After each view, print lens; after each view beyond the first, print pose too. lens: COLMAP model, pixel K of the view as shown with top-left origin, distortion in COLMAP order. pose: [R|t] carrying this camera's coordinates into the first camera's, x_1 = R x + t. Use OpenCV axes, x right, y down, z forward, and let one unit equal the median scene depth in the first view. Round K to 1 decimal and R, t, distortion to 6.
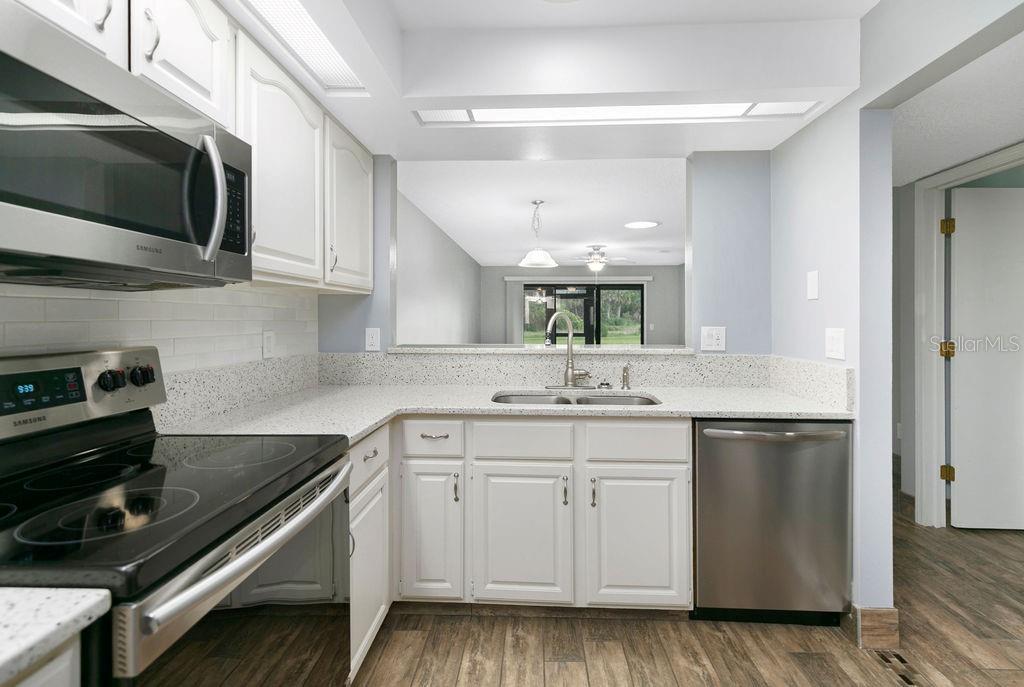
lens RADIAL K [[494.2, 0, 510.8], [0, 494.2, 321.8], [0, 0, 1]] dist [0.001142, 0.000081]
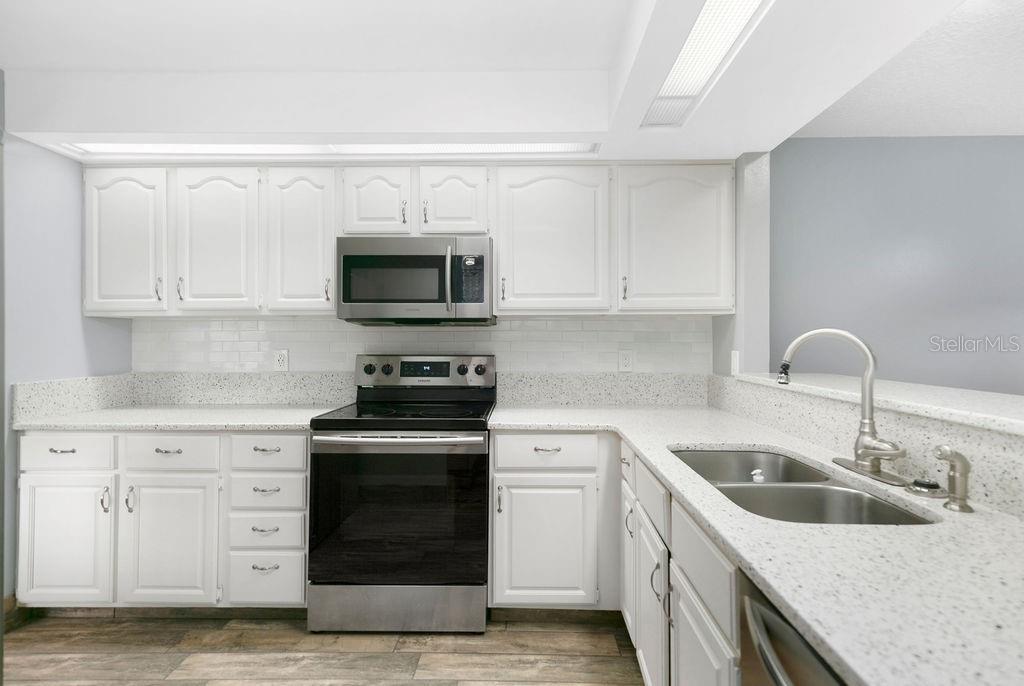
lens RADIAL K [[478.7, 0, 512.0], [0, 478.7, 343.0], [0, 0, 1]] dist [-0.000343, -0.000107]
pose [[0.014197, 0.005243, -0.999885, 0.853123], [-0.008714, 0.999949, 0.005120, -0.003842], [0.999861, 0.008640, 0.014242, 0.828586]]
